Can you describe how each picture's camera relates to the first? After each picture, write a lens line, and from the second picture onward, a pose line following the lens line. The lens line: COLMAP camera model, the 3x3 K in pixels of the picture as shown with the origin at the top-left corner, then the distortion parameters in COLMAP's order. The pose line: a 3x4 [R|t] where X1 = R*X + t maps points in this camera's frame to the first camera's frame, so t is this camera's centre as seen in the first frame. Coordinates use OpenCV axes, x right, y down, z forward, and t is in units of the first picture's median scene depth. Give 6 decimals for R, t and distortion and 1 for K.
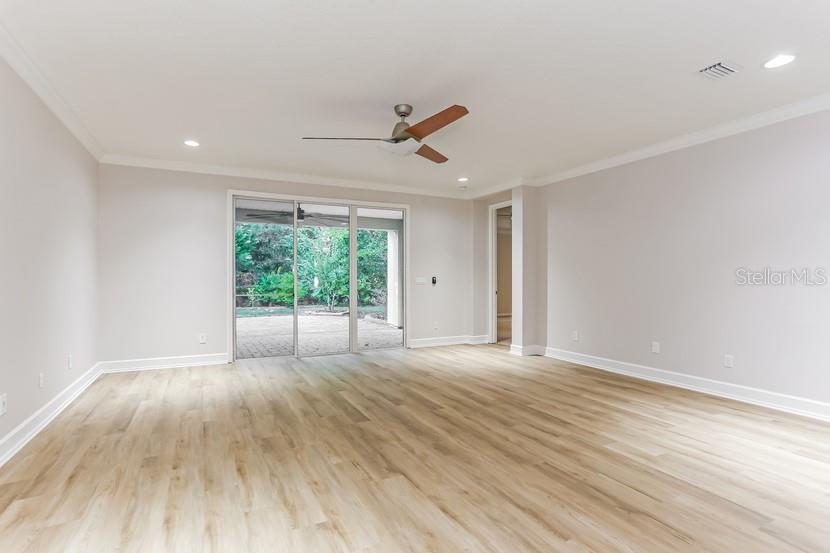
lens RADIAL K [[401.4, 0, 411.5], [0, 401.4, 276.8], [0, 0, 1]] dist [-0.031128, 0.017632]
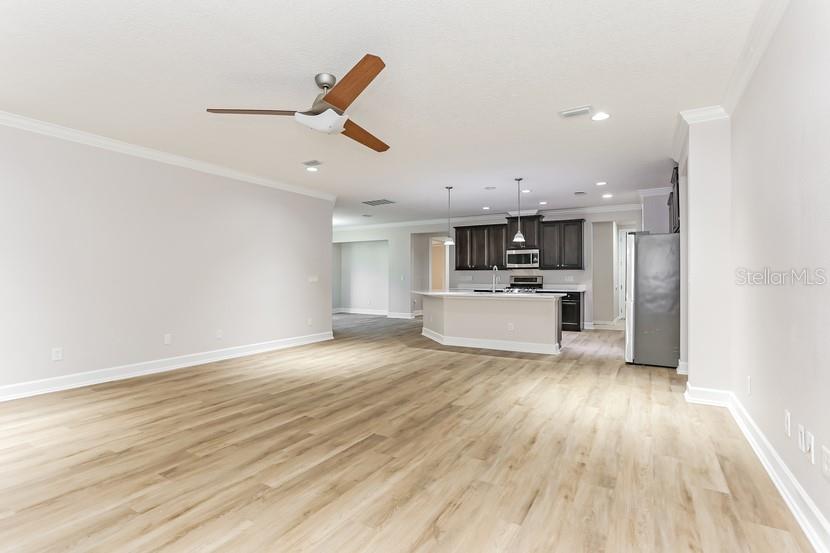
lens RADIAL K [[398.4, 0, 415.0], [0, 398.4, 276.5], [0, 0, 1]] dist [-0.003560, -0.000444]
pose [[-0.528825, -0.000416, 0.848731, -1.026365], [-0.011845, 0.999906, -0.006890, 0.018083], [-0.848648, -0.013697, -0.528780, 1.591309]]
